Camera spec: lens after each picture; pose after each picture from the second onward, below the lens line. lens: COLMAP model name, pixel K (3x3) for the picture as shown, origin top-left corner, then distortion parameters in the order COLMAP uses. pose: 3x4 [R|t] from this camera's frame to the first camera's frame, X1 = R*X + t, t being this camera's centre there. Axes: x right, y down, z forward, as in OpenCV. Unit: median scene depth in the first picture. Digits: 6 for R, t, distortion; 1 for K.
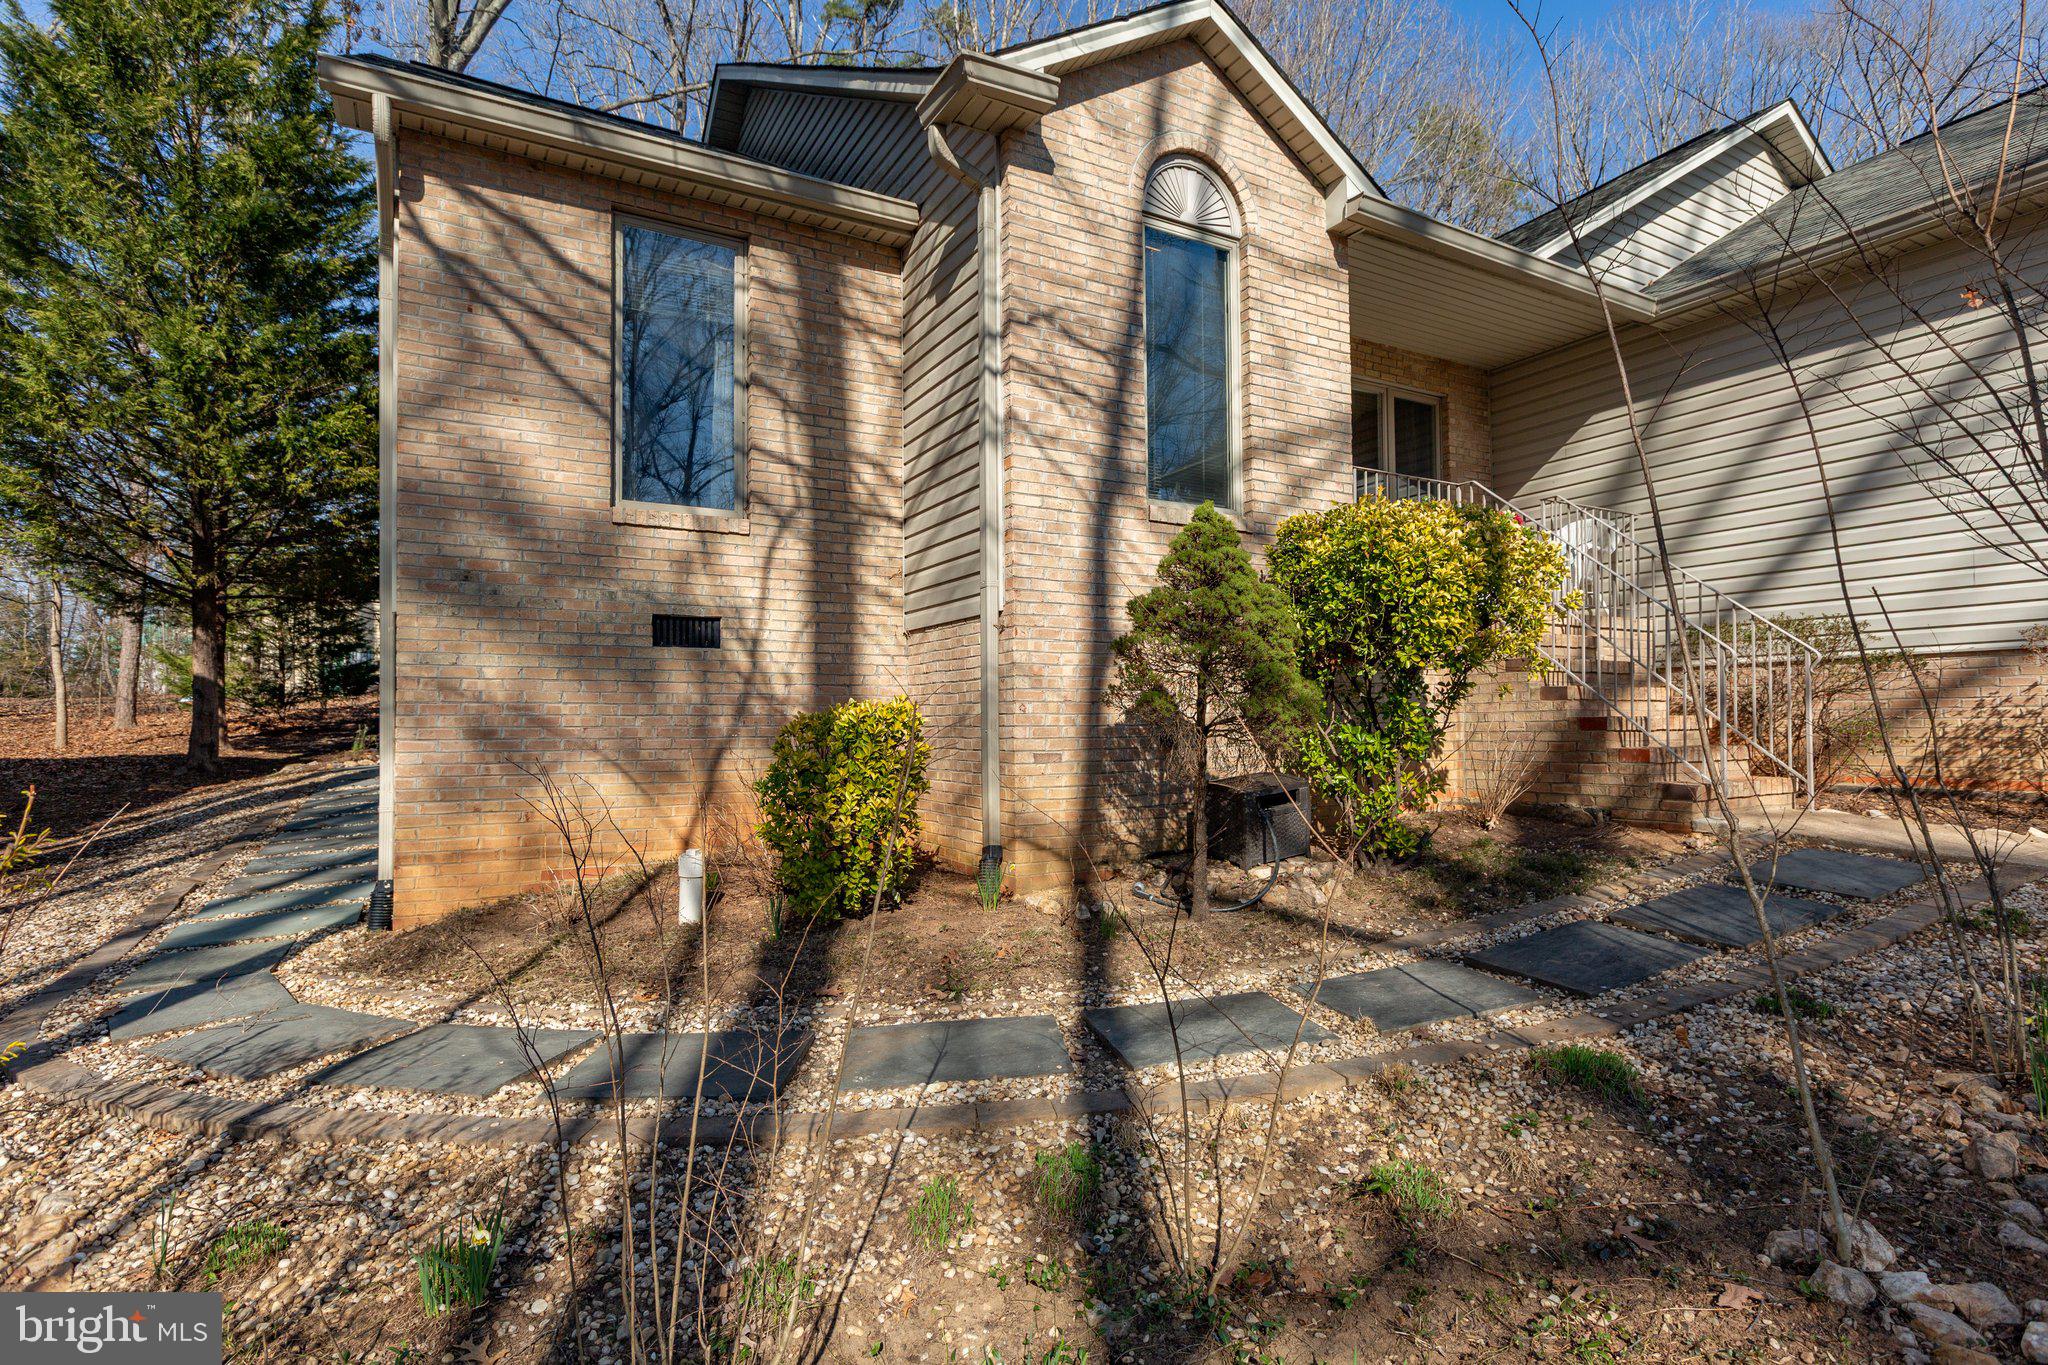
lens RADIAL K [[1031.5, 0, 1027.8], [0, 1031.5, 689.6], [0, 0, 1]] dist [-0.000296, 0.000073]
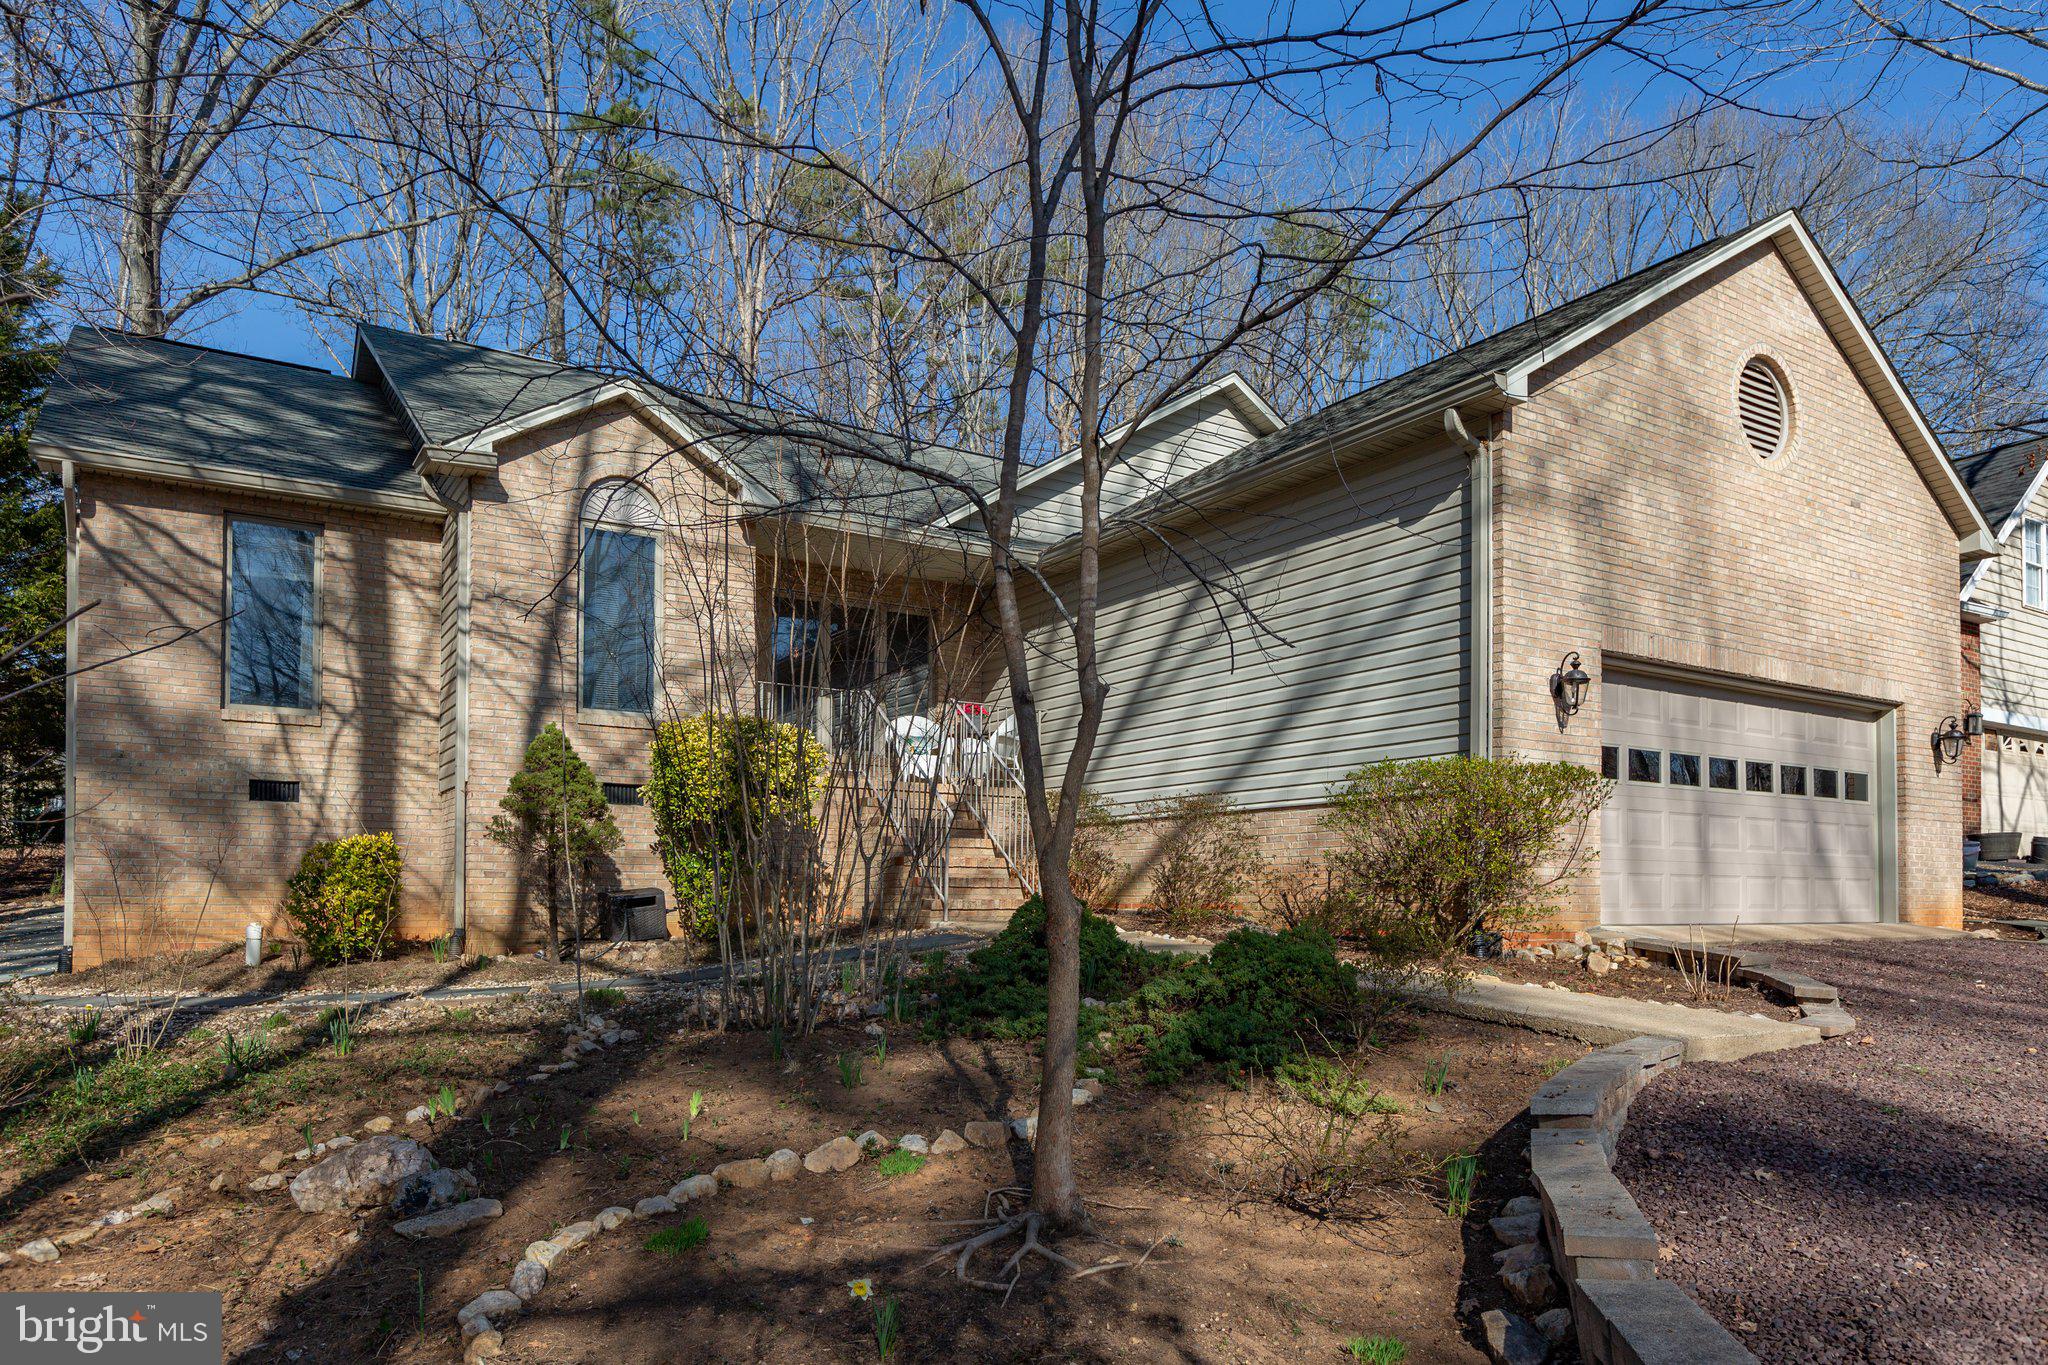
lens RADIAL K [[1360.5, 0, 1000.3], [0, 1360.5, 874.1], [0, 0, 1]] dist [-0.002576, -0.001001]
pose [[0.999486, 0.013570, 0.029059, 0.663145], [-0.013881, 0.999848, 0.010545, 0.028443], [-0.028911, -0.010943, 0.999522, -1.000139]]
